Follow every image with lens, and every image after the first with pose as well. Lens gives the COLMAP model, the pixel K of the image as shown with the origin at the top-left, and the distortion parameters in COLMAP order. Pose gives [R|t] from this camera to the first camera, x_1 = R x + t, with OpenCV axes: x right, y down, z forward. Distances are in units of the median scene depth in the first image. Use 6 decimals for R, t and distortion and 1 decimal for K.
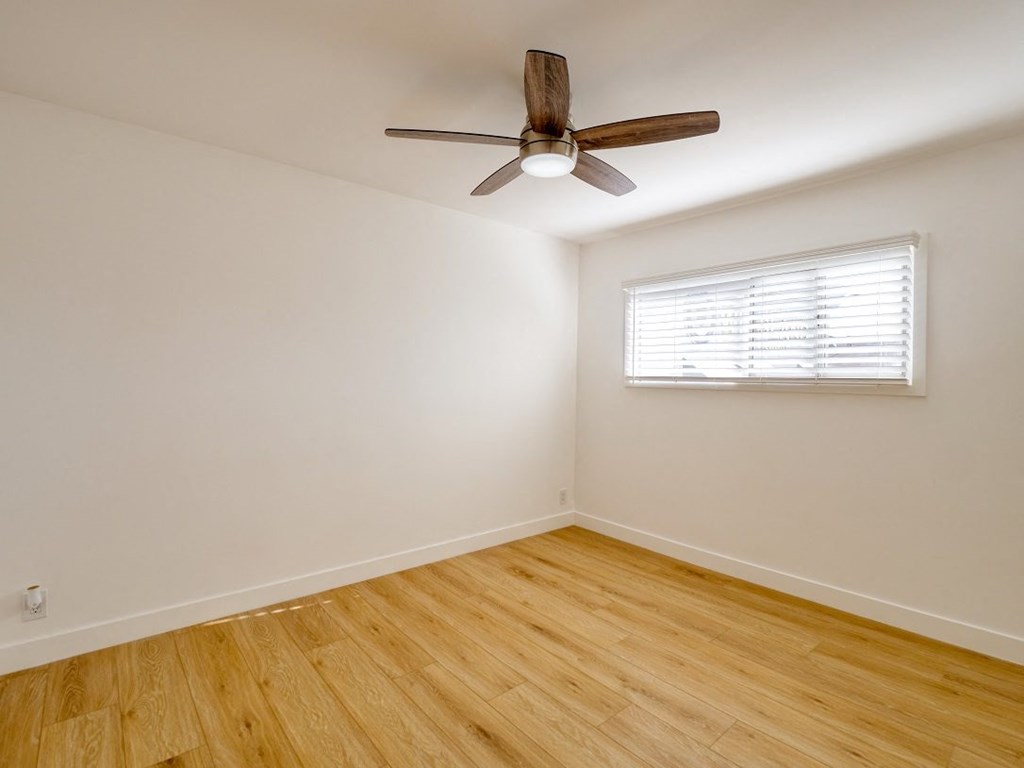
lens RADIAL K [[498.5, 0, 507.0], [0, 498.5, 377.3], [0, 0, 1]] dist [0.005642, -0.001391]
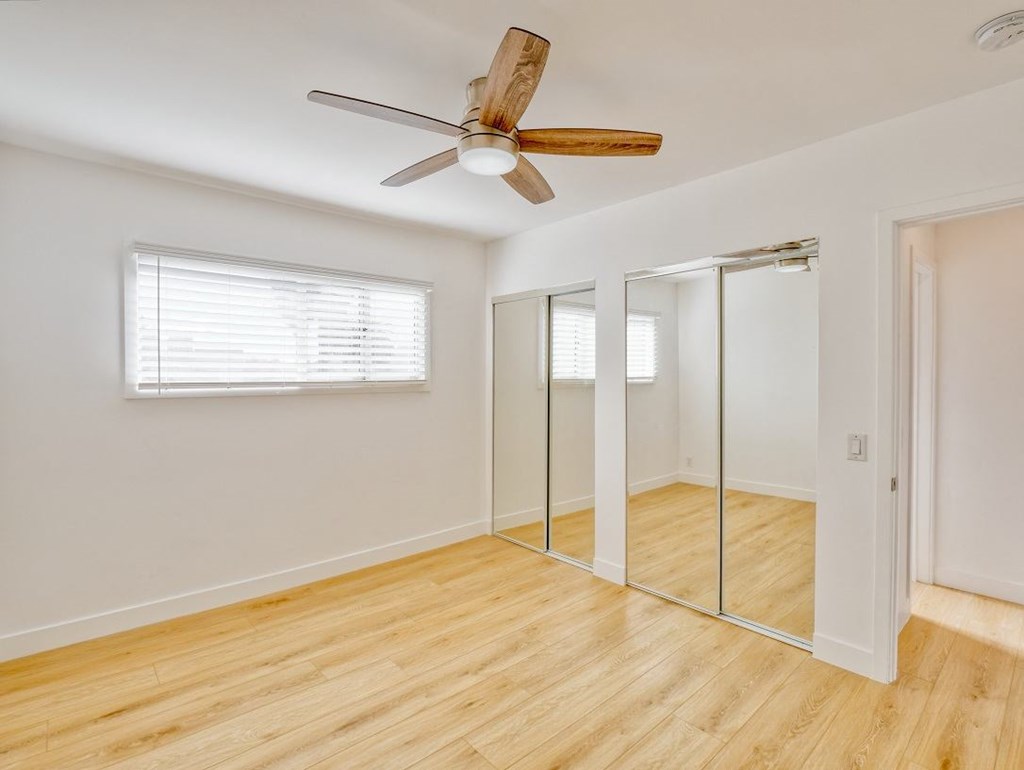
lens RADIAL K [[509.5, 0, 507.0], [0, 509.5, 384.9], [0, 0, 1]] dist [-0.004204, 0.000556]
pose [[-0.012791, -0.027238, 0.999547, -0.606318], [0.008059, 0.999594, 0.027343, -0.019273], [-0.999886, 0.008405, -0.012566, 0.684222]]
